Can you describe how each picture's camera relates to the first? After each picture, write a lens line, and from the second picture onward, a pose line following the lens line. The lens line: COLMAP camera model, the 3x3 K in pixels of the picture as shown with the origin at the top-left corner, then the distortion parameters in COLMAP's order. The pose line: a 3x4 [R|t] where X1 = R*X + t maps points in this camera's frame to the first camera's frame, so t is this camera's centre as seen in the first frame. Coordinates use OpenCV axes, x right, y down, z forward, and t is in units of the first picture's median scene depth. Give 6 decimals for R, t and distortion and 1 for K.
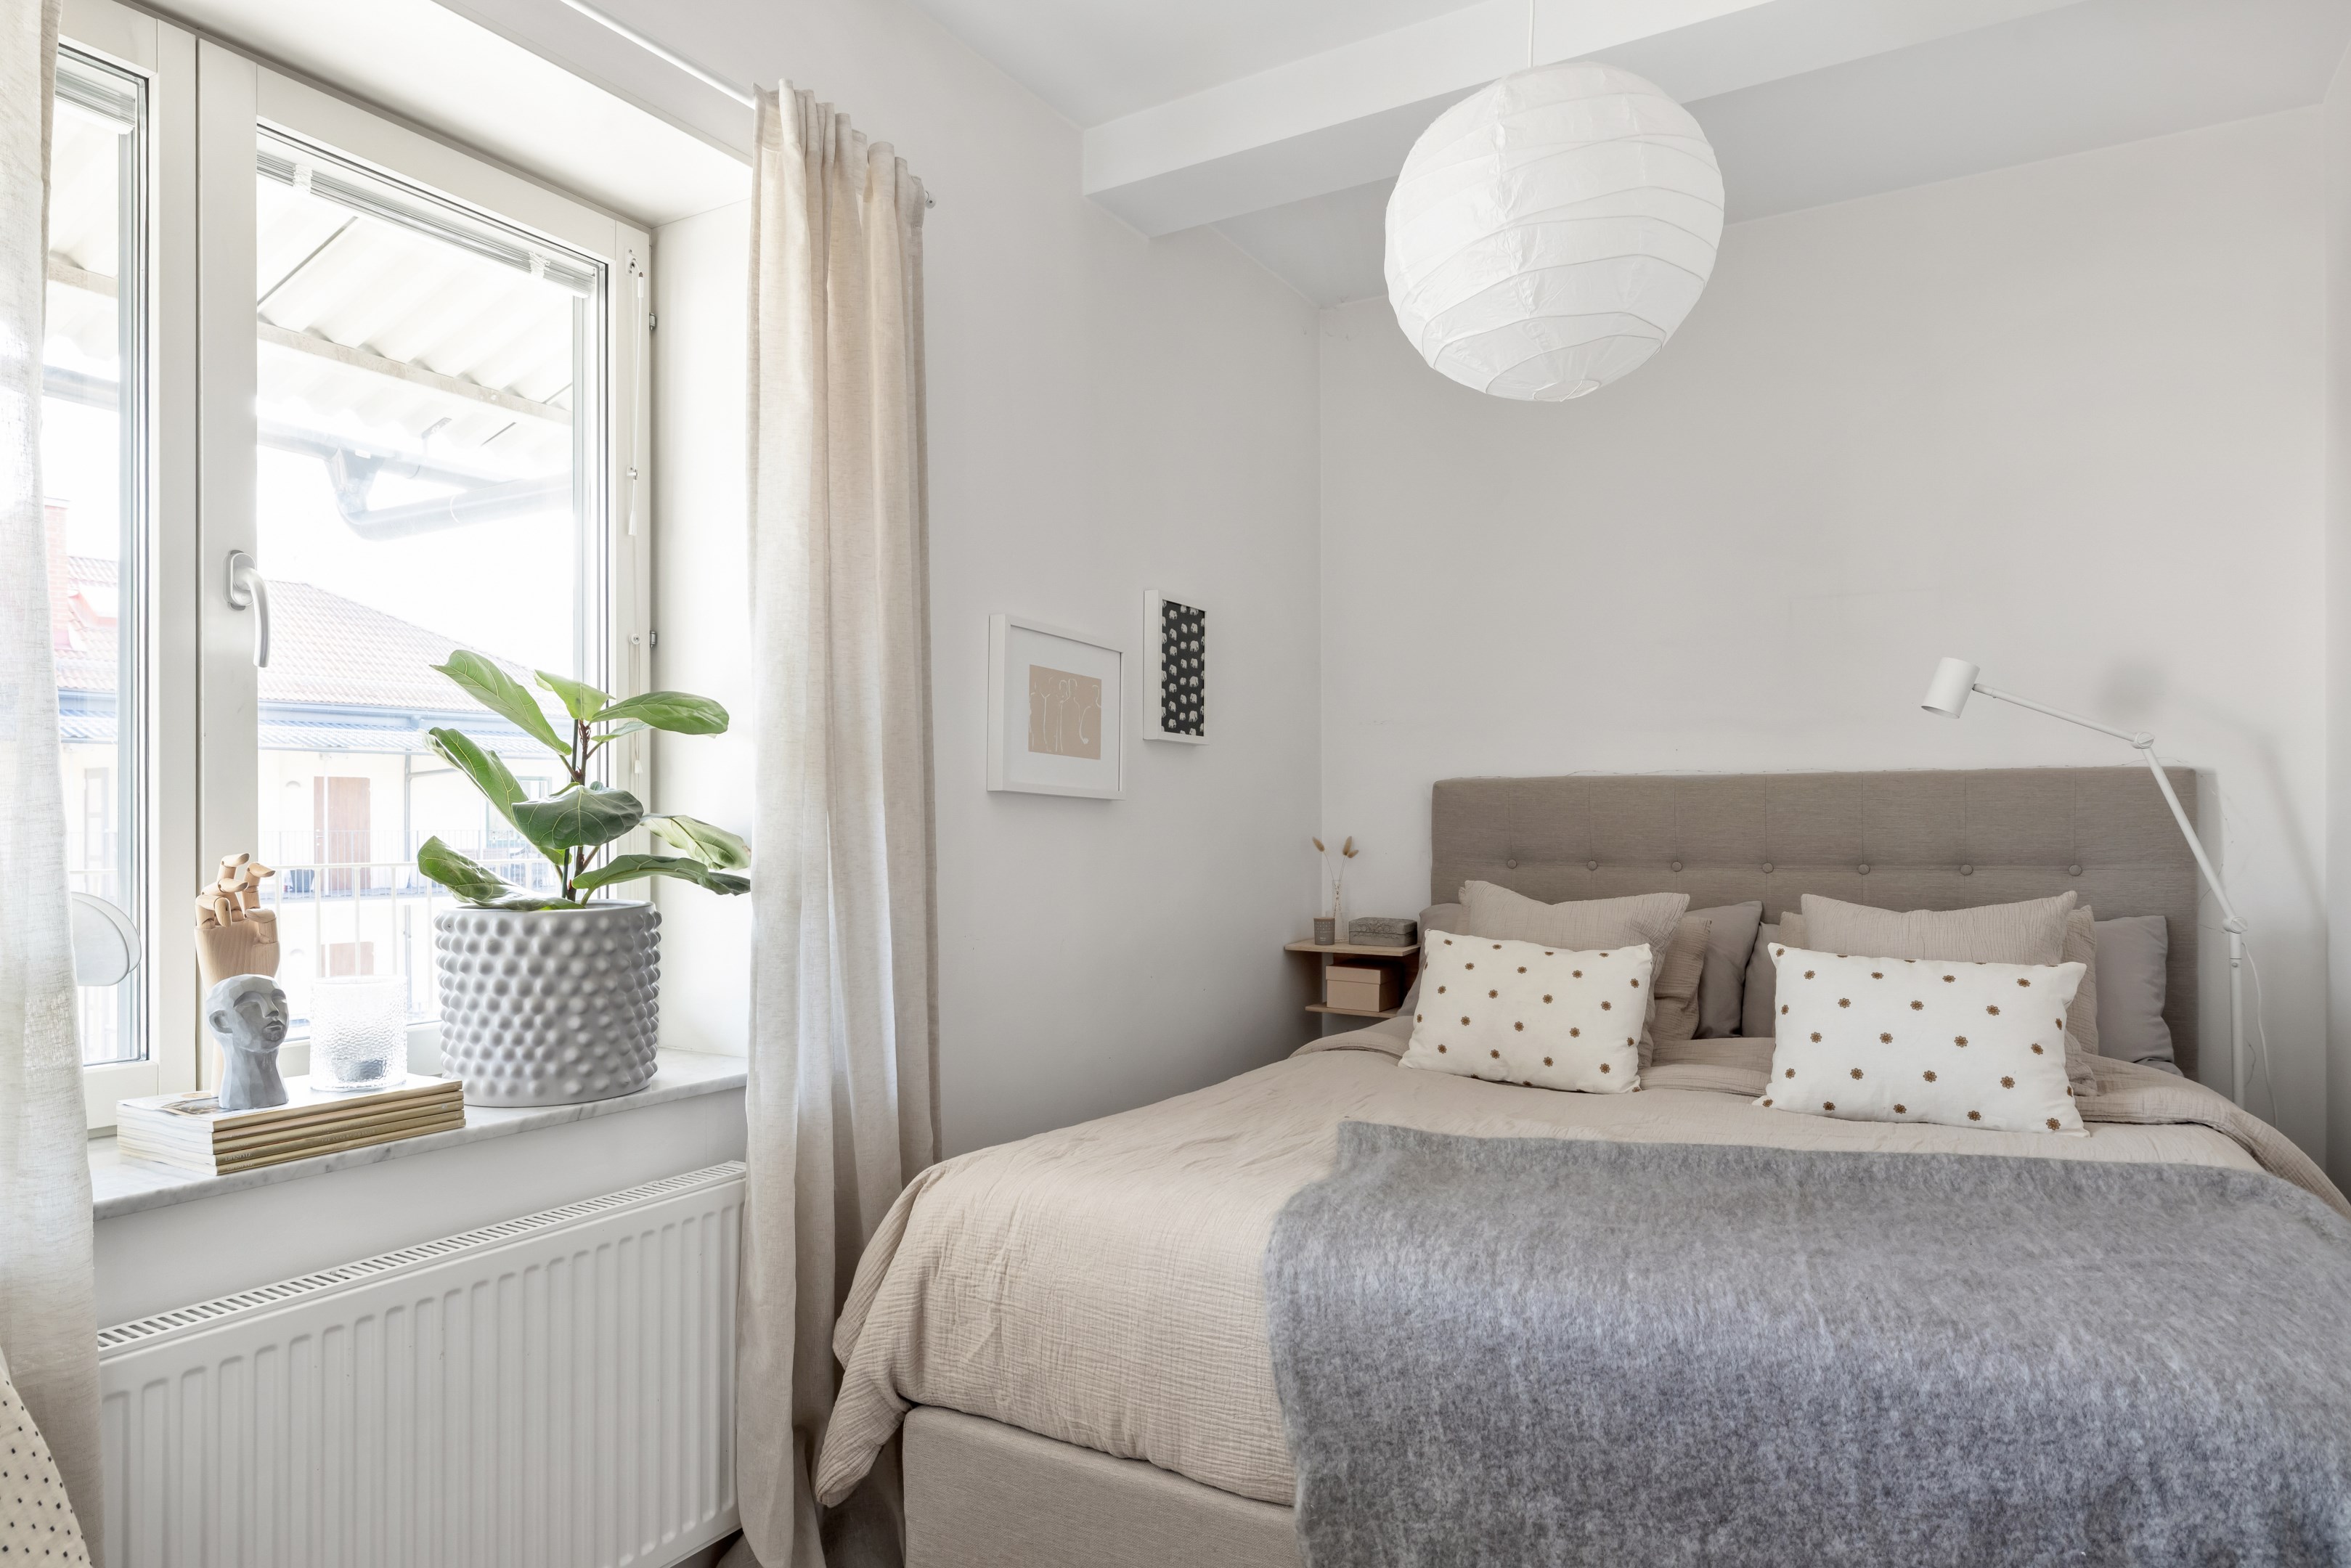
lens RADIAL K [[1354.6, 0, 1168.3], [0, 1354.6, 774.6], [0, 0, 1]] dist [0.005976, 0.000068]
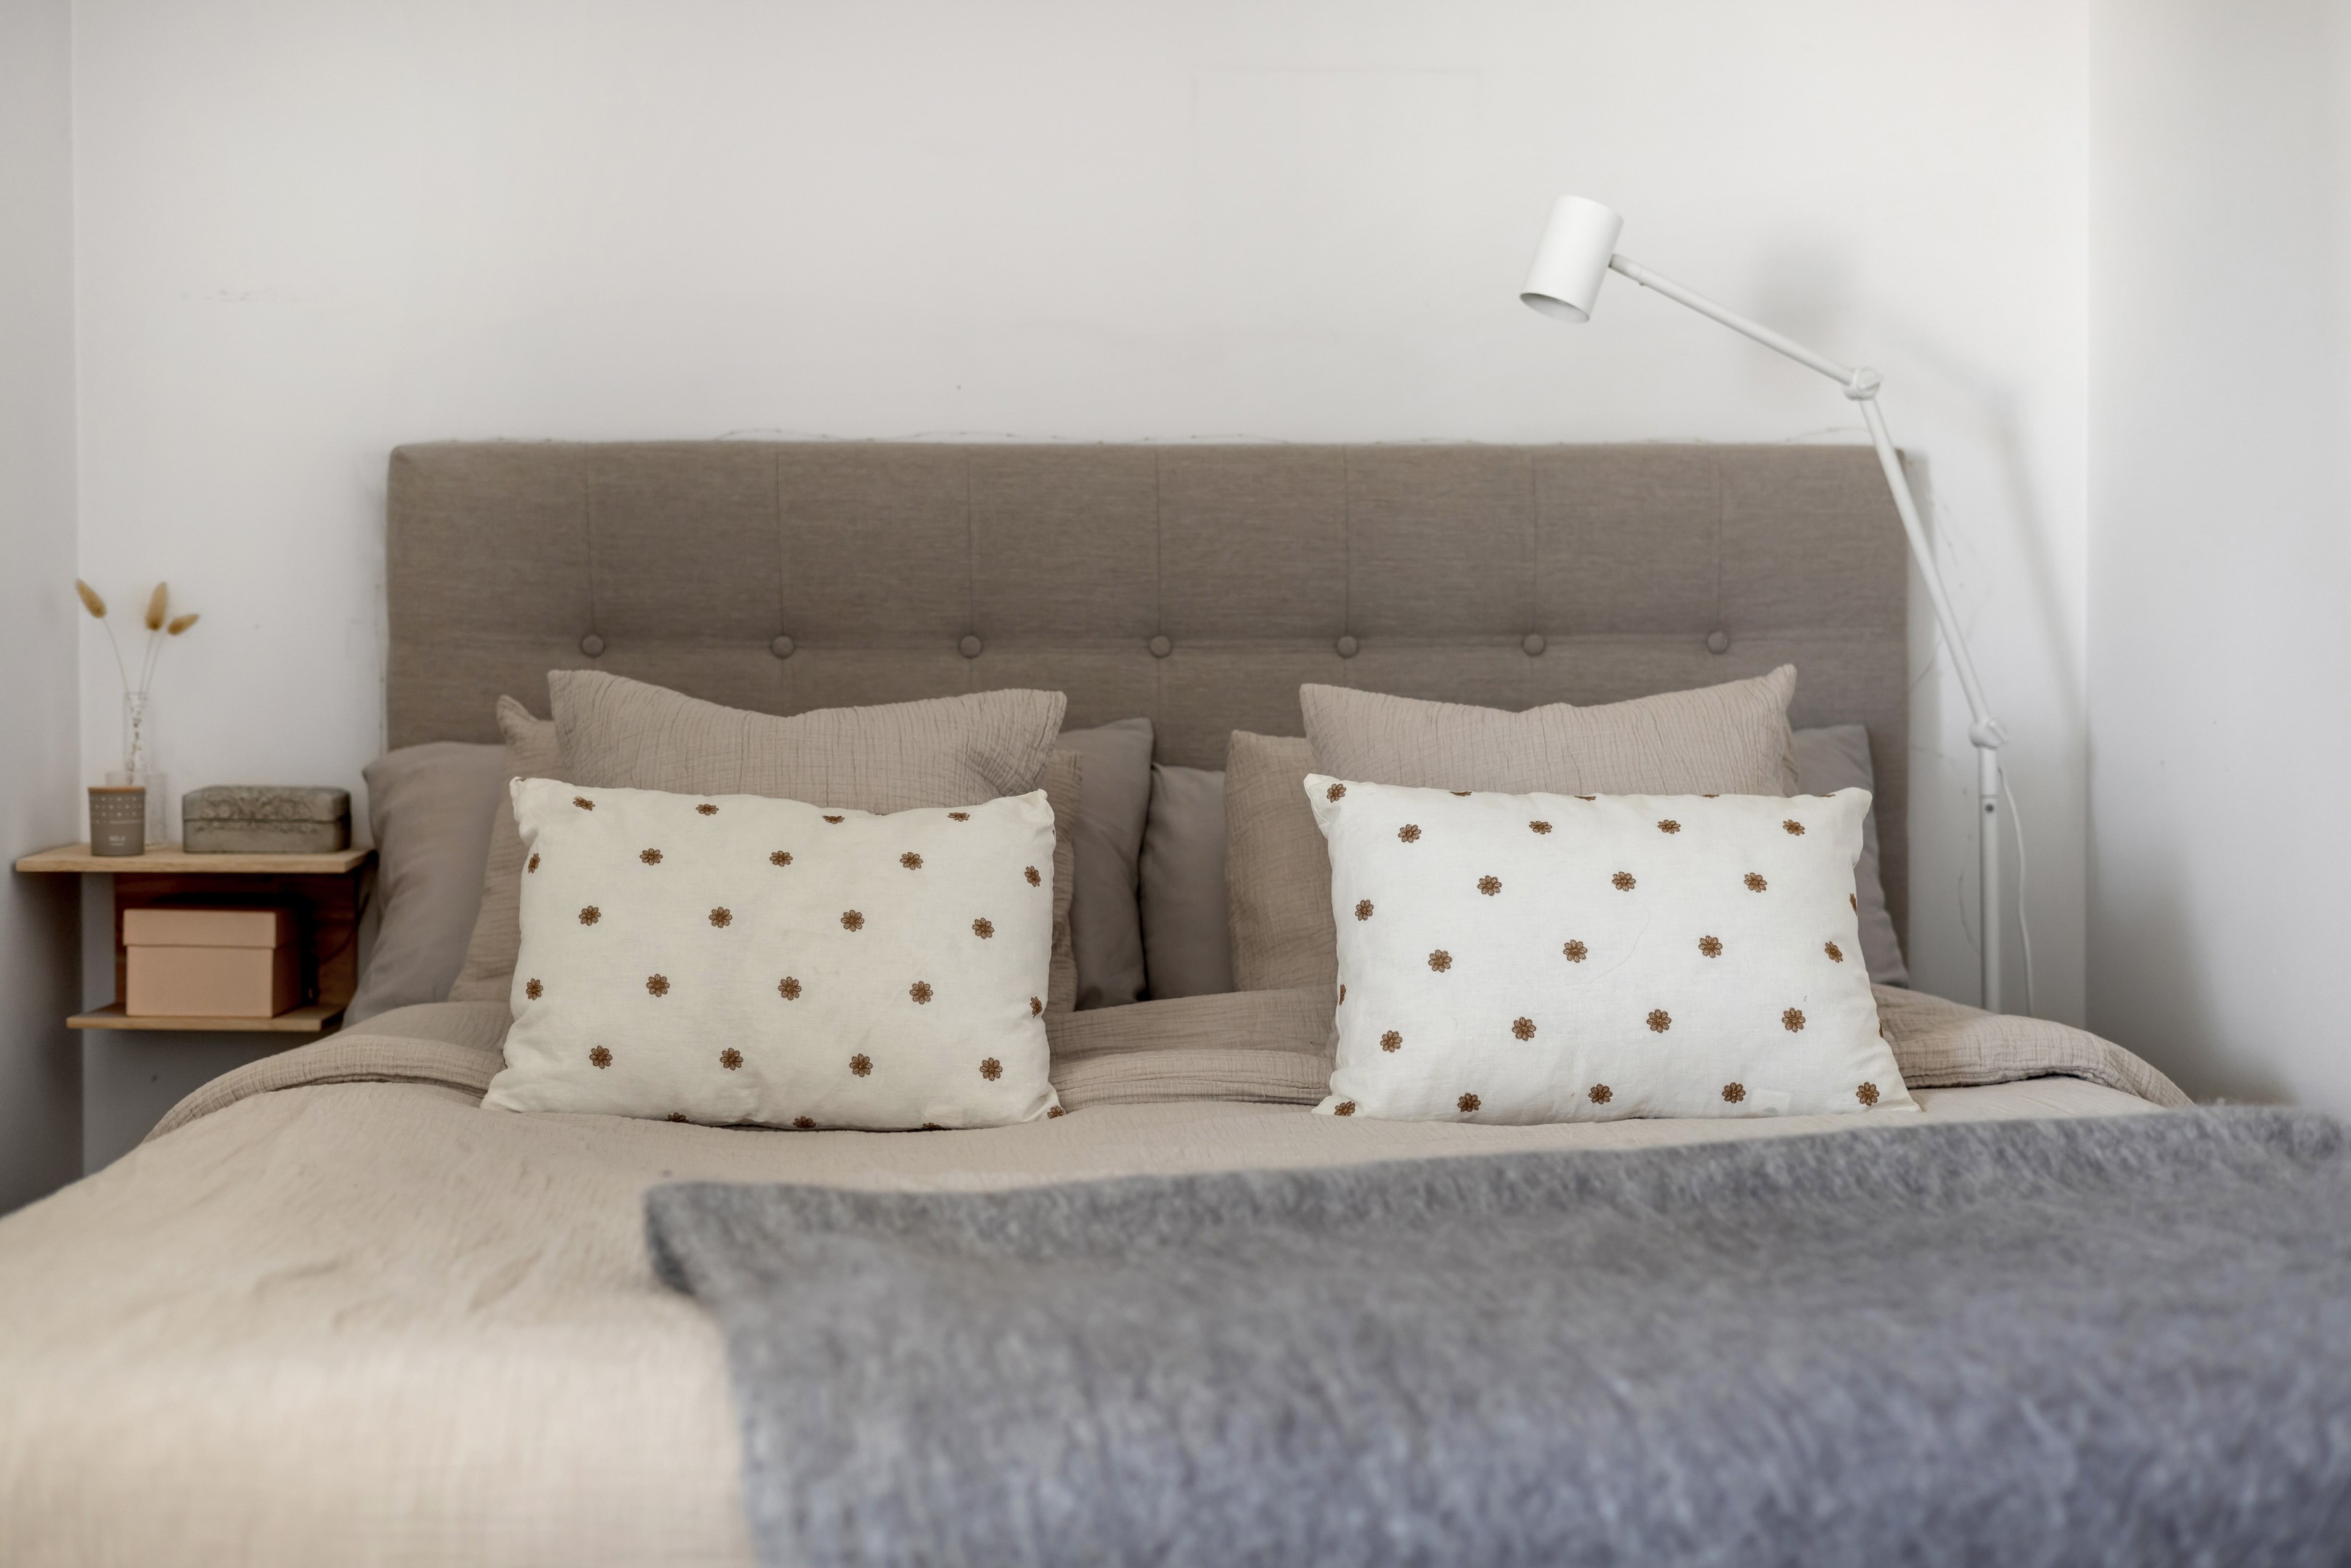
lens RADIAL K [[3229.6, 0, 1175.1], [0, 3229.6, 606.8], [0, 0, 1]] dist [0.006211, -0.013596]
pose [[0.847552, 0.011080, 0.530596, -0.179569], [-0.022596, 0.999629, 0.015220, 0.051629], [-0.530231, -0.024889, 0.847488, 0.095193]]
